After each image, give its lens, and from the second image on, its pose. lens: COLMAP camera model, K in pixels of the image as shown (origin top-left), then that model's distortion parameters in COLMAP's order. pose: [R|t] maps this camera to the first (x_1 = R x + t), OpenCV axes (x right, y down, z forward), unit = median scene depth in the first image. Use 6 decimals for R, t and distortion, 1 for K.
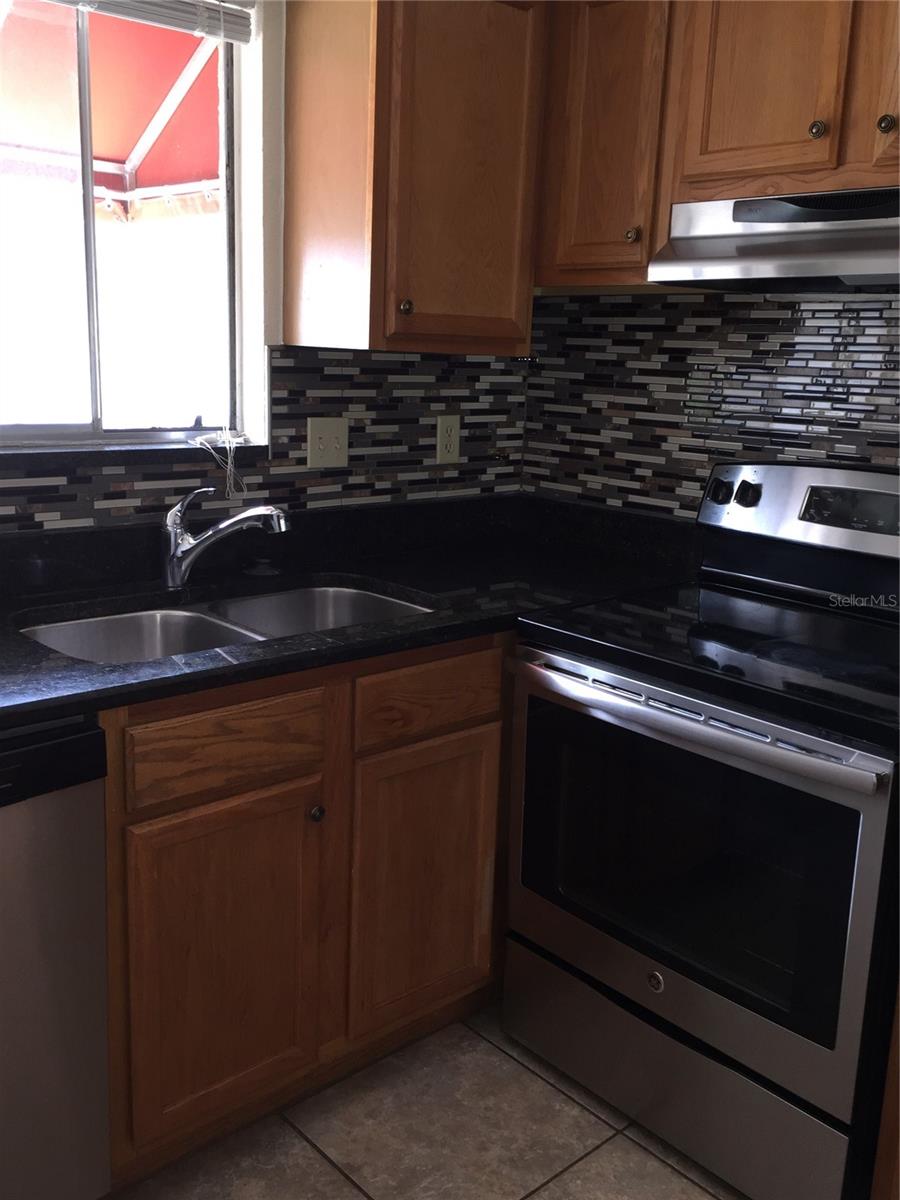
lens RADIAL K [[1119.6, 0, 450.7], [0, 1119.6, 598.4], [0, 0, 1]] dist [0.084421, 0.000000]
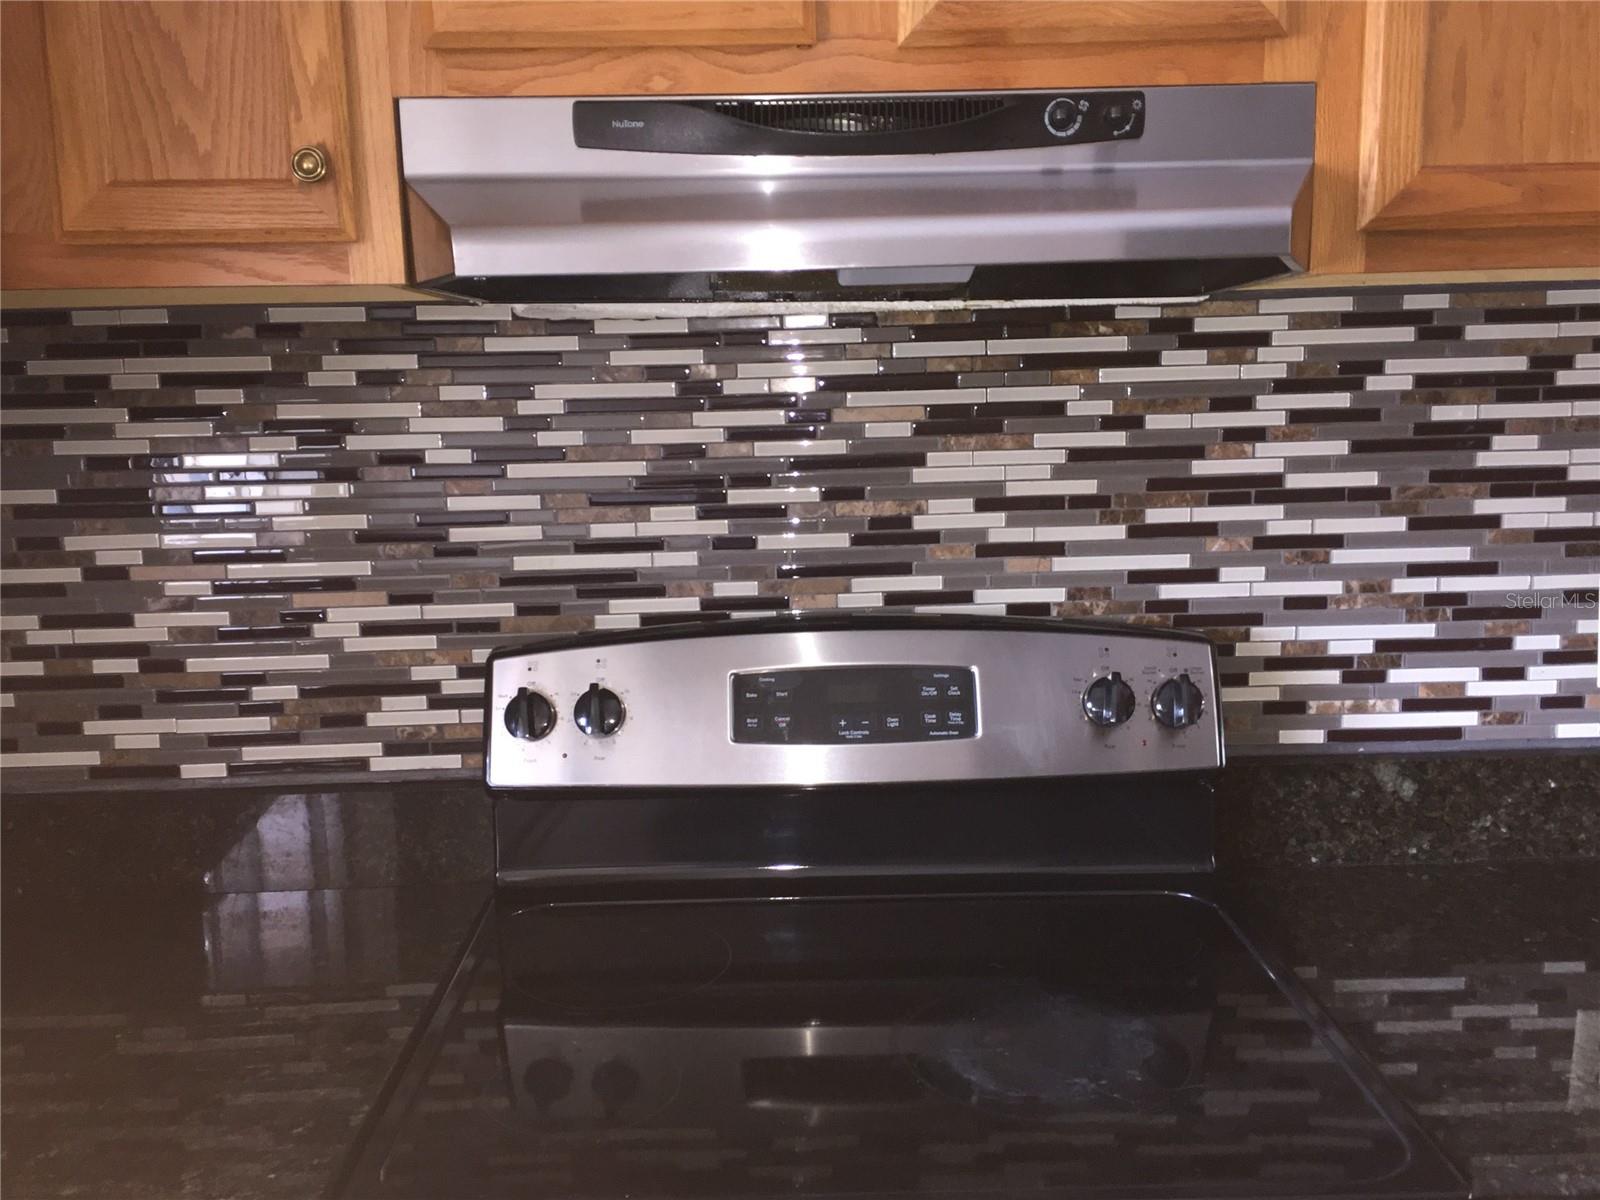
lens RADIAL K [[1492.8, 0, 798.4], [0, 1492.8, 600.4], [0, 0, 1]] dist [0.084421, 0.000000]
pose [[0.670677, -0.165625, 0.723022, -0.121262], [0.212593, 0.976780, 0.026552, -0.123521], [-0.710632, 0.135901, 0.690314, 0.442512]]
